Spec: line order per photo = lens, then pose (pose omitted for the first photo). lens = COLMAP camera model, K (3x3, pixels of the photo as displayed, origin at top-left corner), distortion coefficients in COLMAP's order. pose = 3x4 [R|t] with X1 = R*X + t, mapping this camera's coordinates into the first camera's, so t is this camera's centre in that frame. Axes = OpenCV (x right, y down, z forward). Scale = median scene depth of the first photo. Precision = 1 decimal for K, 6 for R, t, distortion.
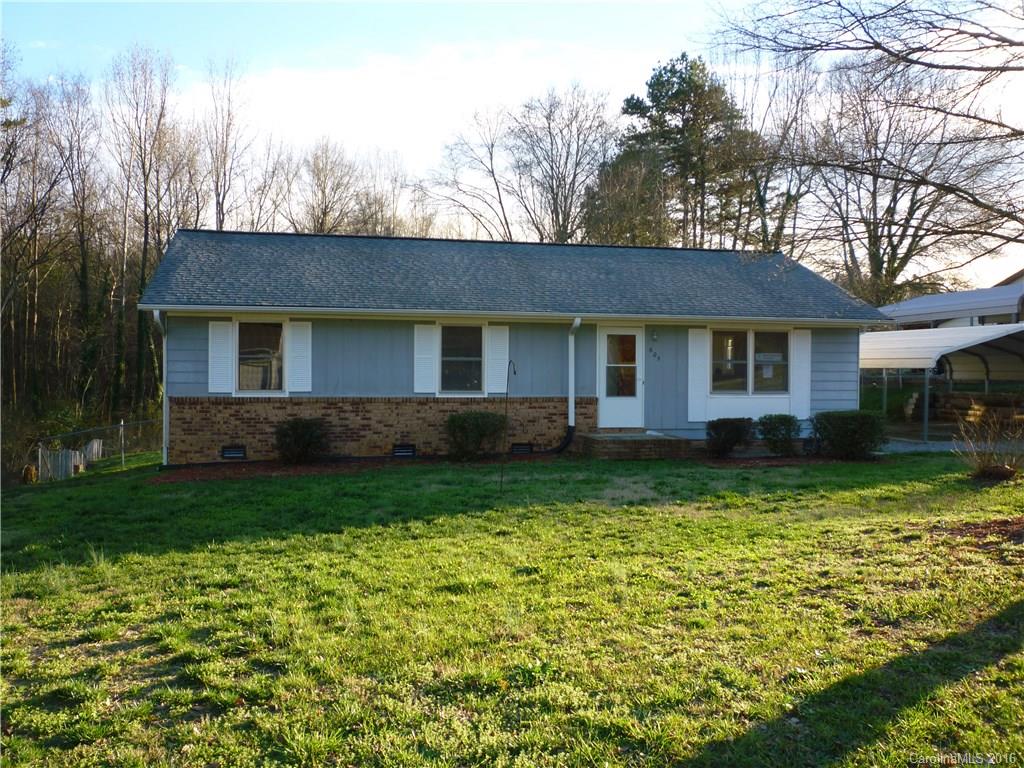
lens RADIAL K [[902.6, 0, 509.4], [0, 902.6, 388.4], [0, 0, 1]] dist [-0.065391, 0.075216]
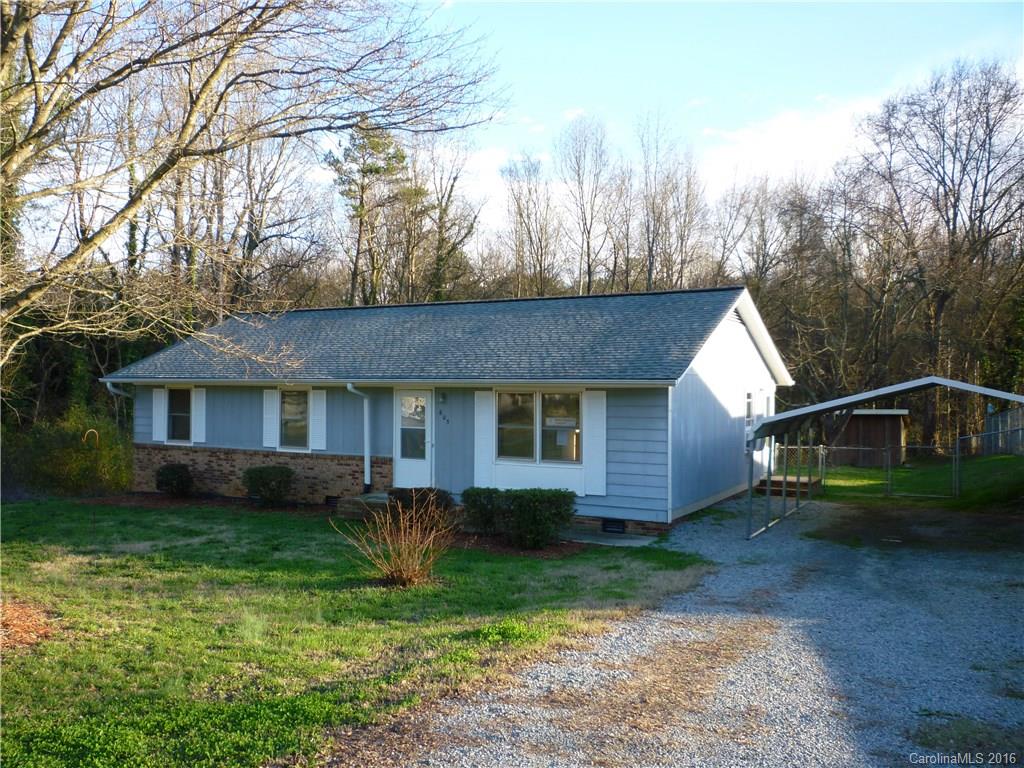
lens RADIAL K [[902.6, 0, 509.4], [0, 902.6, 388.4], [0, 0, 1]] dist [-0.065391, 0.075216]
pose [[0.747289, -0.014145, -0.664348, 0.900130], [-0.048056, 0.996005, -0.075262, 0.001881], [0.662759, 0.088168, 0.743624, 0.314391]]
